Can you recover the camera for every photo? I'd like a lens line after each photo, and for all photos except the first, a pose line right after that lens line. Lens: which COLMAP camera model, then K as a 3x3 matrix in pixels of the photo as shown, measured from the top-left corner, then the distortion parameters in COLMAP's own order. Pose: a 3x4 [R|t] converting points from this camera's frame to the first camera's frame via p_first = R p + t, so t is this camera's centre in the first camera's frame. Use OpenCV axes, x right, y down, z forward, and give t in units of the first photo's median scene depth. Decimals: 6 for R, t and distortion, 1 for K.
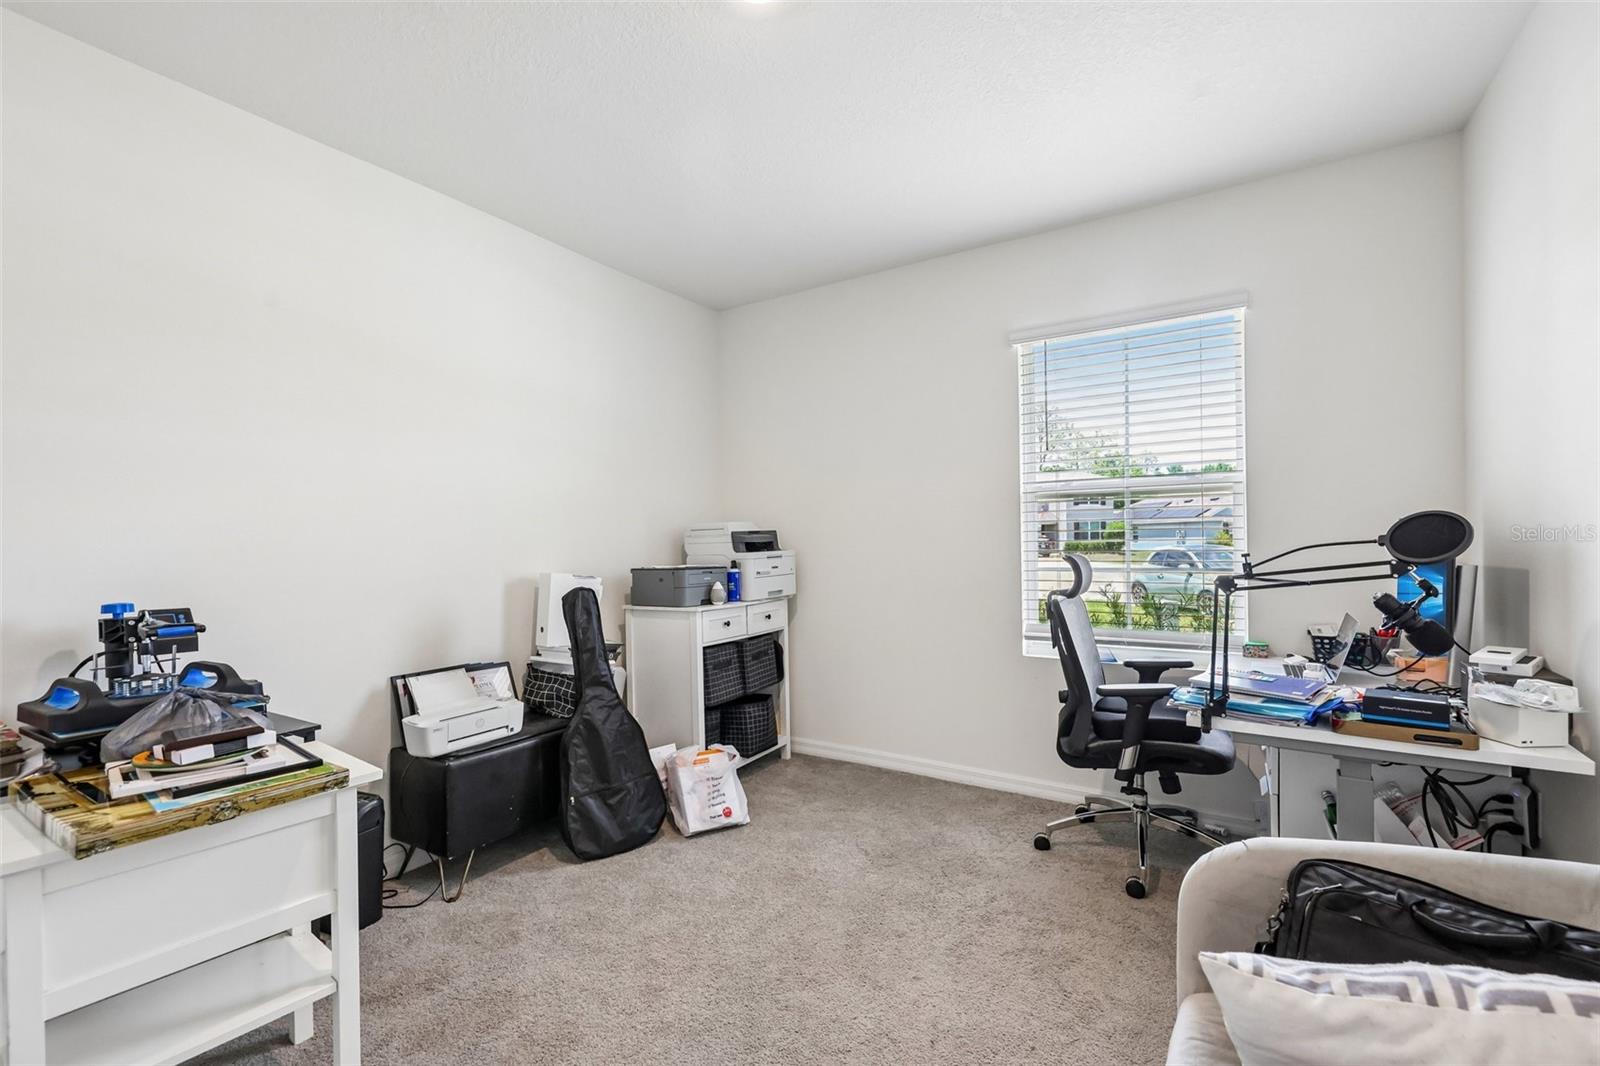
lens RADIAL K [[708.1, 0, 808.8], [0, 708.1, 556.3], [0, 0, 1]] dist [0.002609, 0.000116]
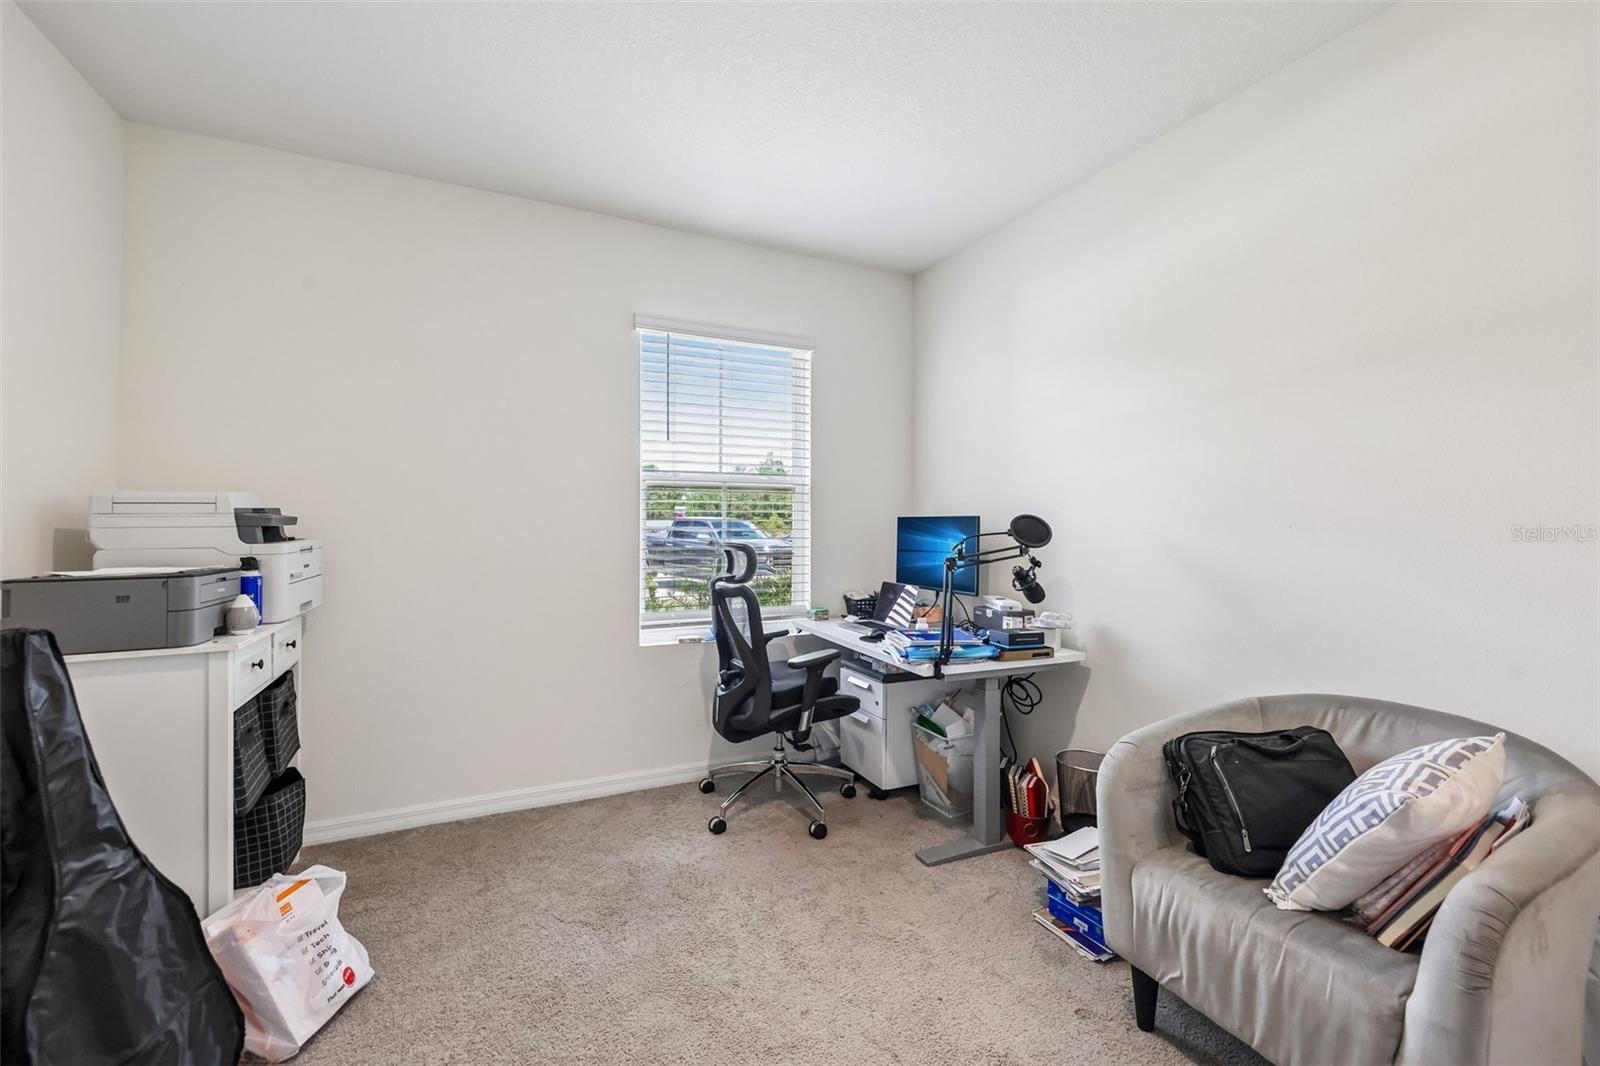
lens RADIAL K [[658.7, 0, 789.7], [0, 658.7, 520.8], [0, 0, 1]] dist [0.001733, -0.000434]
pose [[0.528814, 0.018918, 0.848527, -0.397363], [0.007055, 0.999619, -0.026684, -0.007857], [-0.848709, 0.020098, 0.528479, 0.376213]]
